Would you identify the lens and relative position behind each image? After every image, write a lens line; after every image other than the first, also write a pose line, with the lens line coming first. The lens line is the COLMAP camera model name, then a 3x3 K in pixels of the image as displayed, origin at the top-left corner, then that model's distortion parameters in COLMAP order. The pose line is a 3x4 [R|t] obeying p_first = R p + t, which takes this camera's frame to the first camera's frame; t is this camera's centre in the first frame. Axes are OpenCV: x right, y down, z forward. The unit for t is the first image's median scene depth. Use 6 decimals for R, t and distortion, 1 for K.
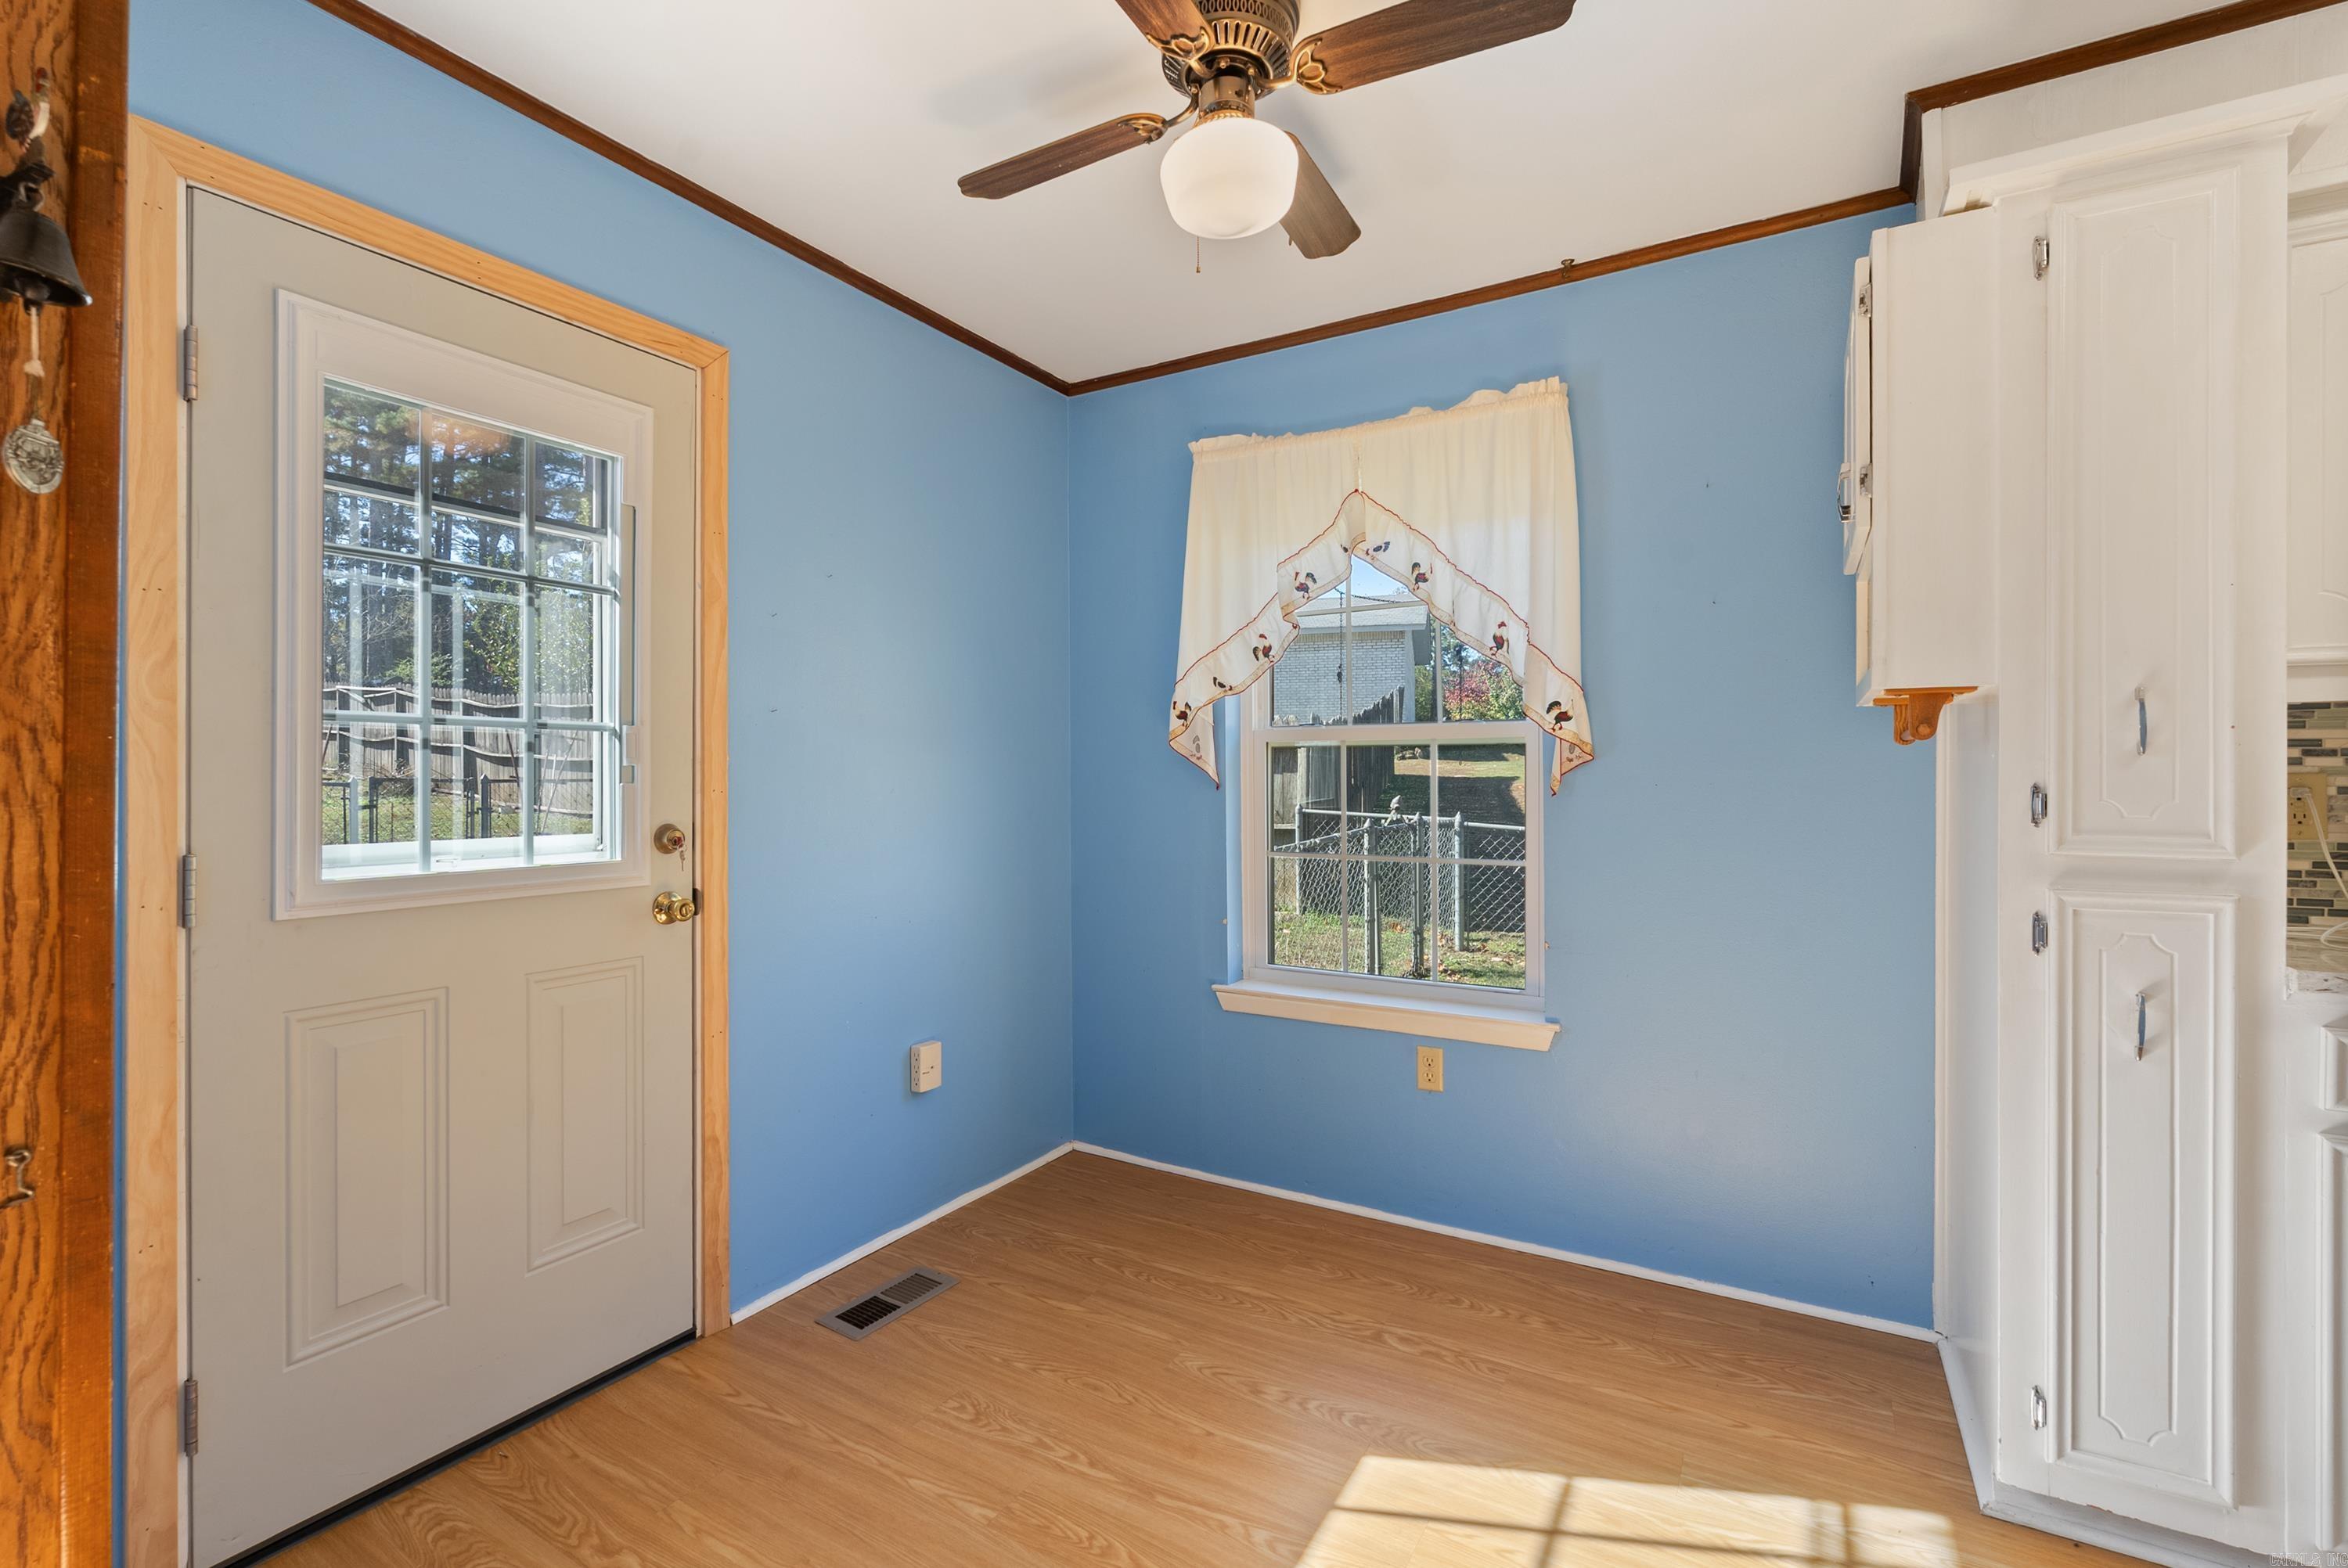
lens RADIAL K [[1045.5, 0, 1180.0], [0, 1045.5, 769.3], [0, 0, 1]] dist [-0.002005, -0.000728]
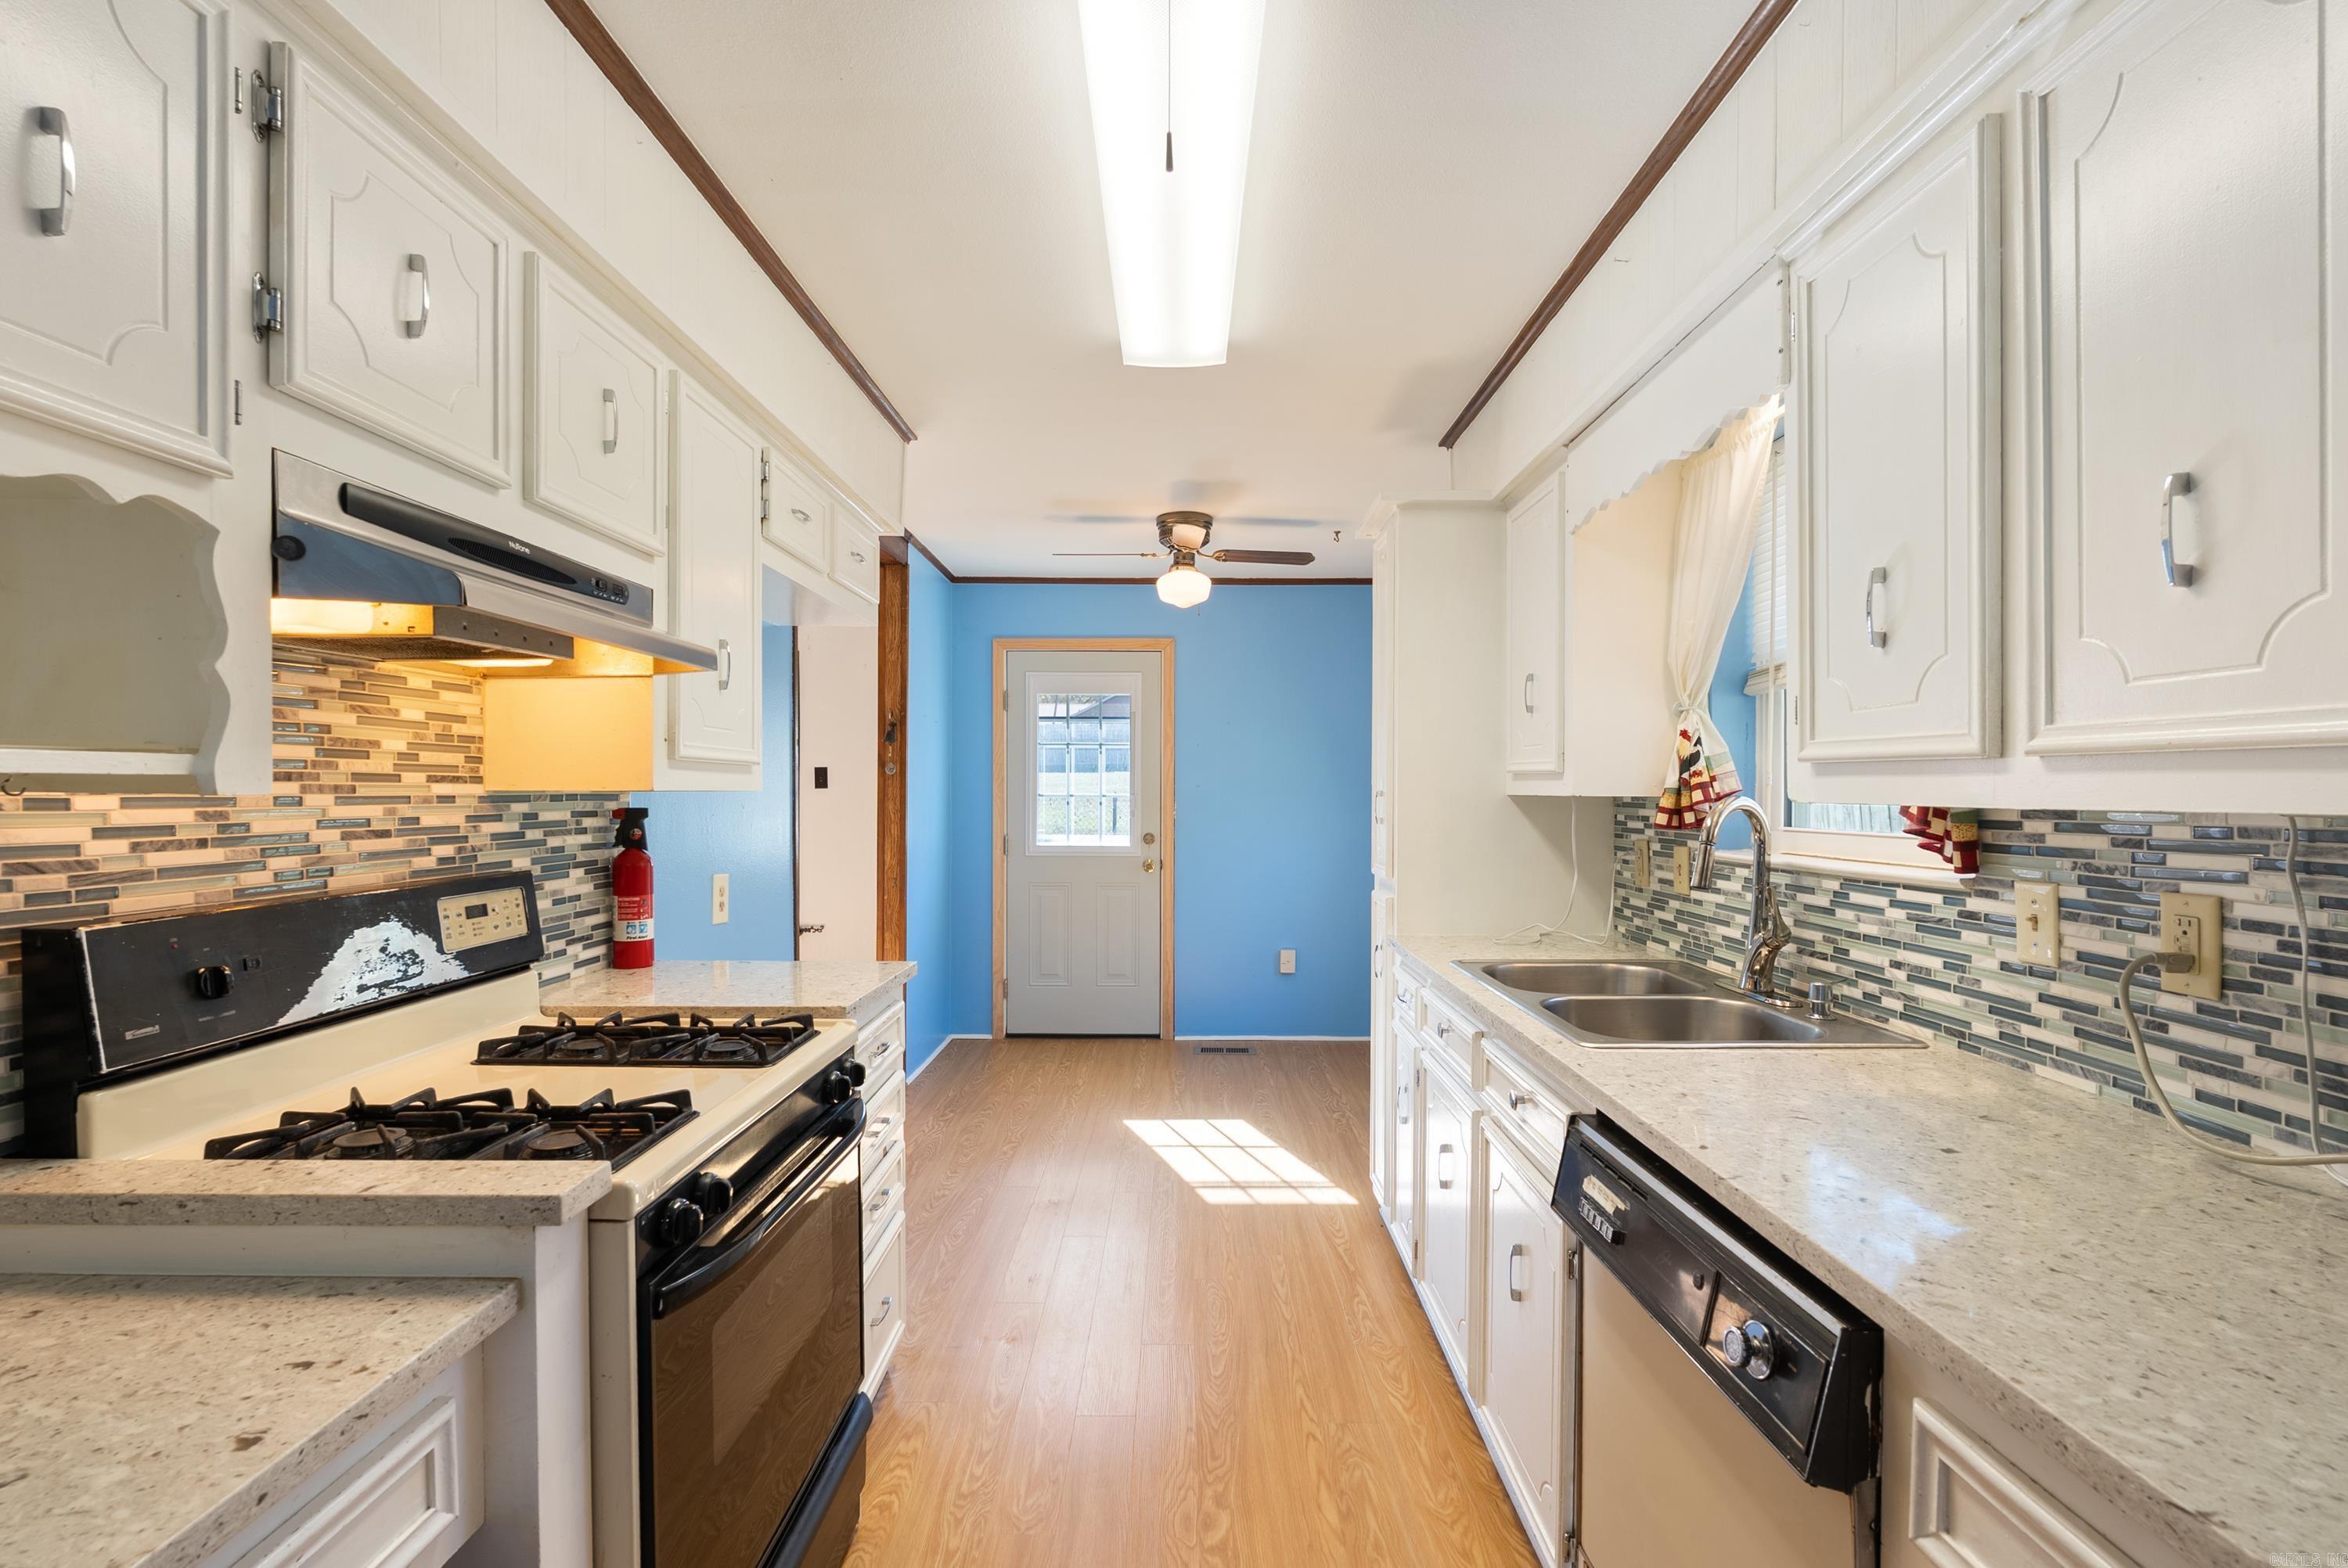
lens RADIAL K [[1045.5, 0, 1178.6], [0, 1045.5, 794.7], [0, 0, 1]] dist [-0.002005, -0.000728]
pose [[0.512390, 0.007157, -0.858723, 1.432633], [0.001028, 0.999959, 0.008948, -0.052049], [0.858752, -0.005467, 0.512362, -0.203031]]
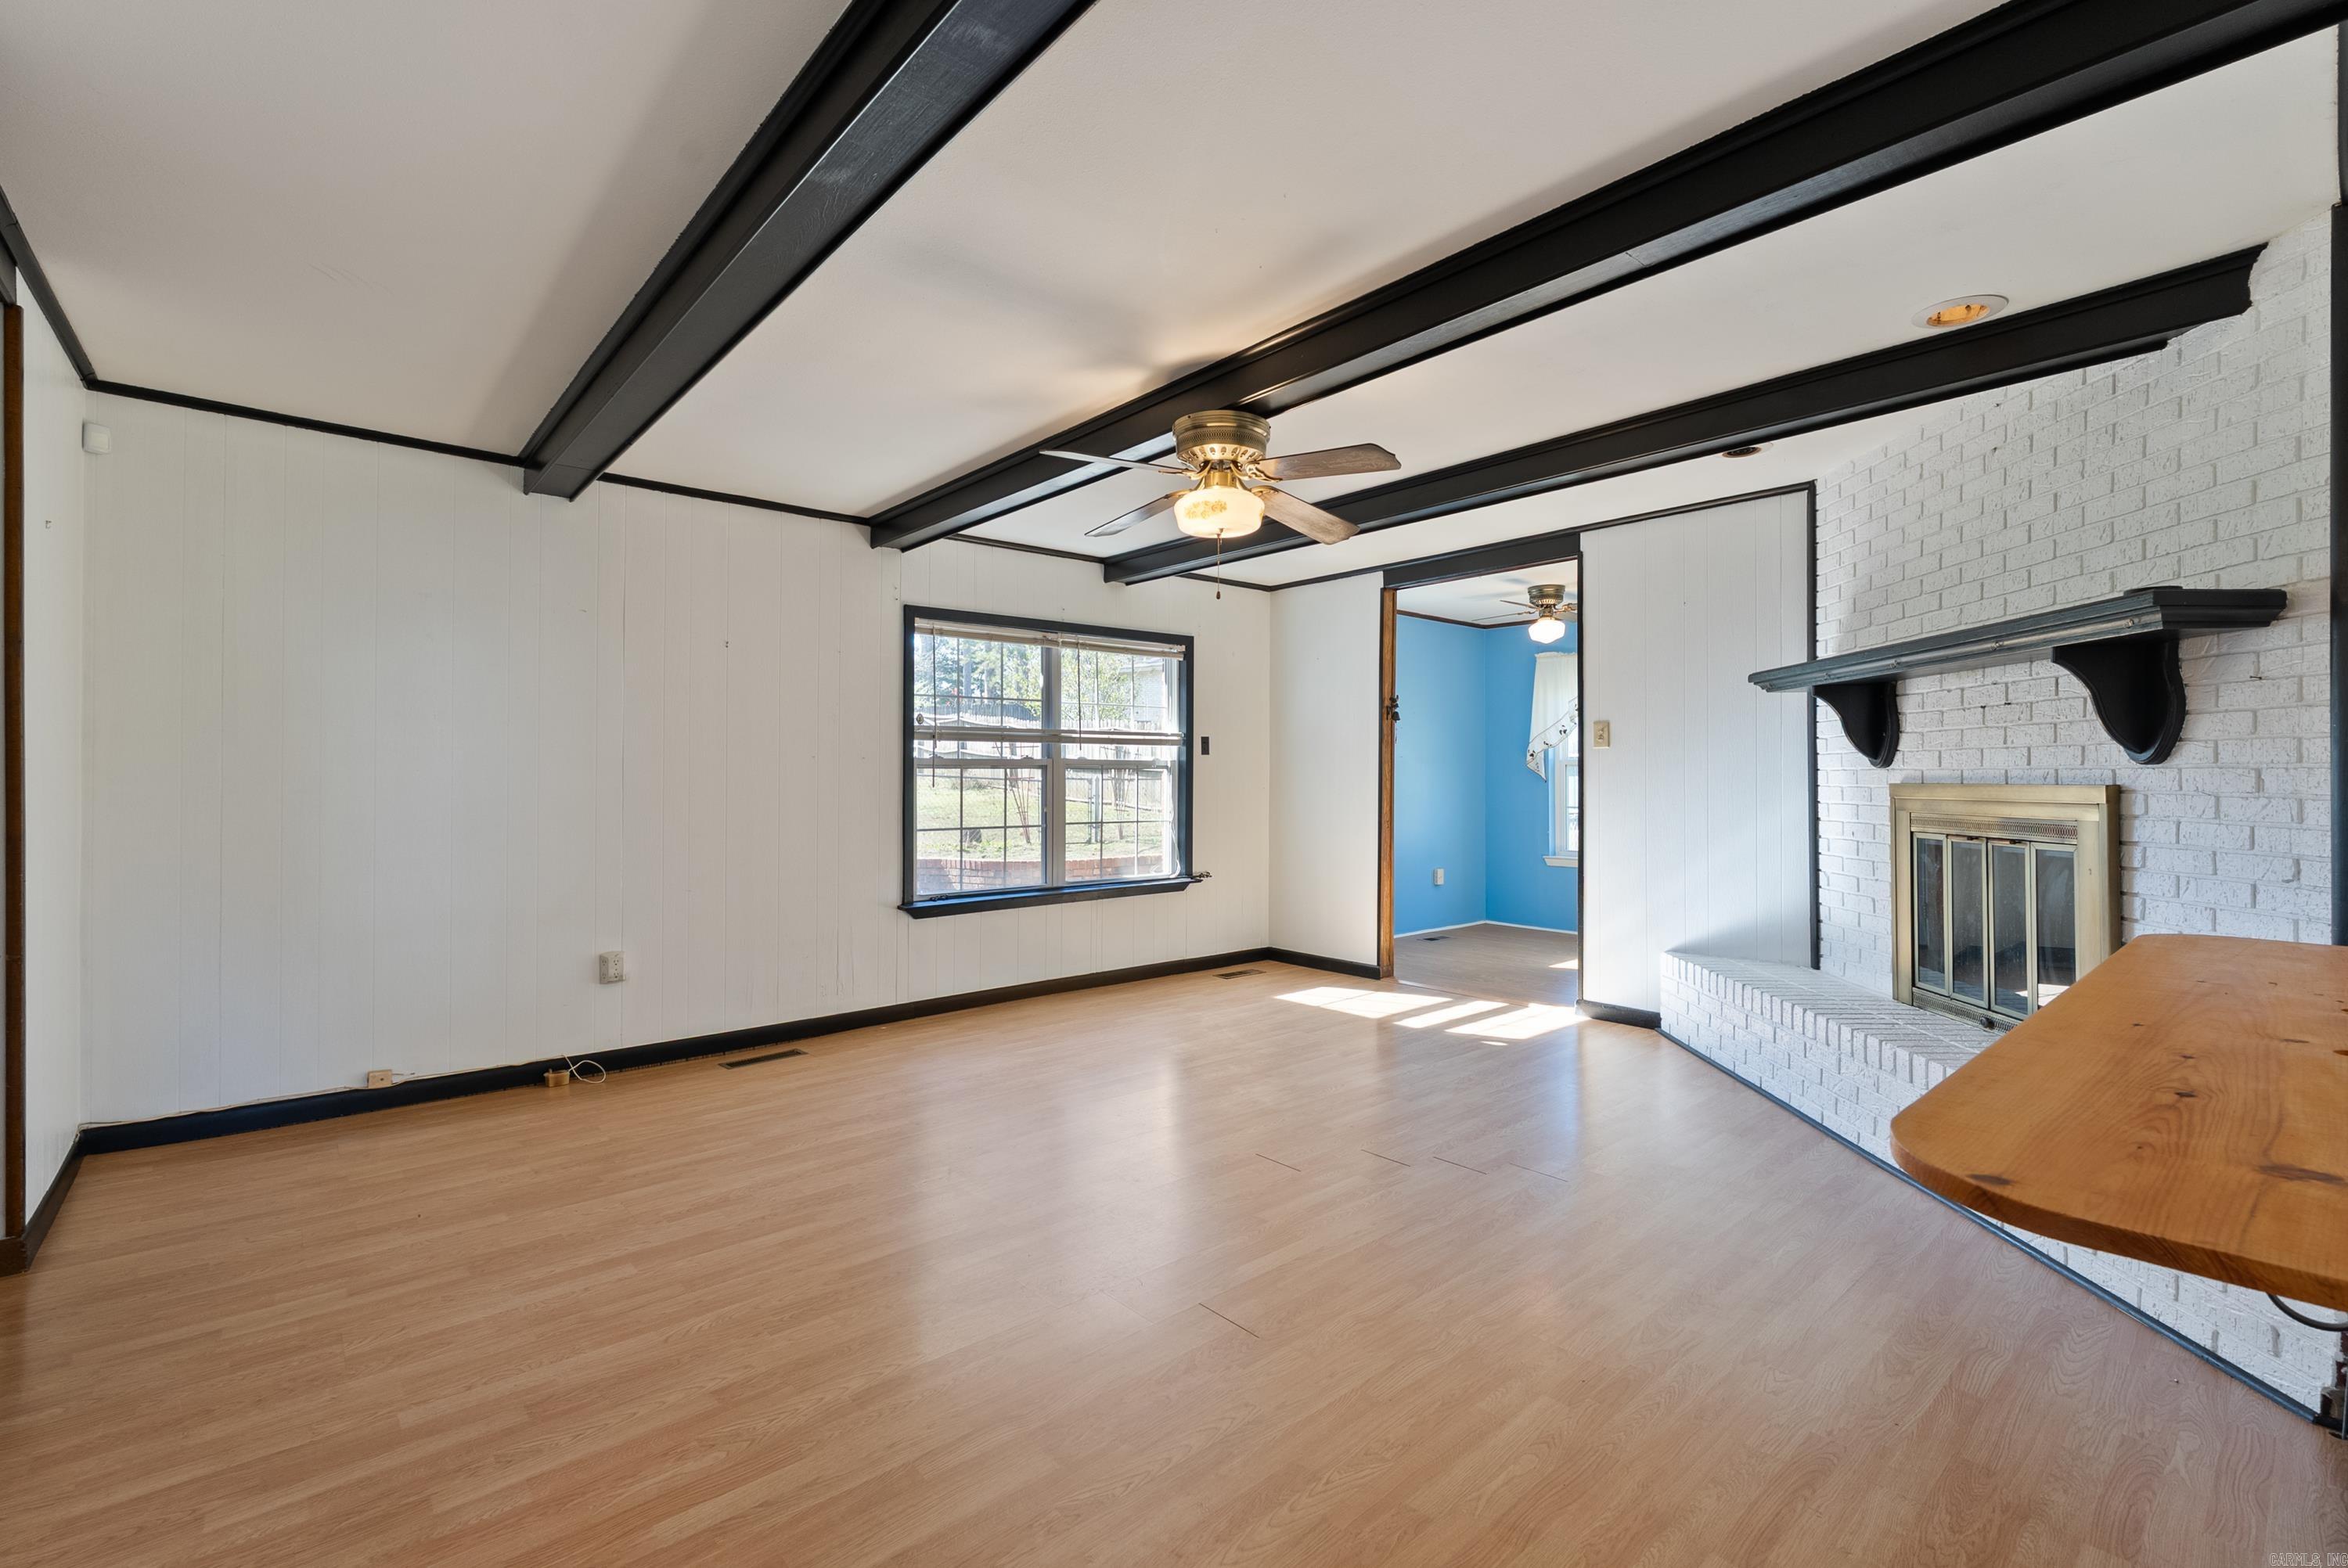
lens RADIAL K [[1045.5, 0, 1174.5], [0, 1045.5, 776.9], [0, 0, 1]] dist [-0.002005, -0.000728]
pose [[0.951212, 0.003211, -0.308523, -0.048470], [-0.001351, 0.999980, 0.006241, -0.012514], [0.308537, -0.005519, 0.951196, -2.121835]]
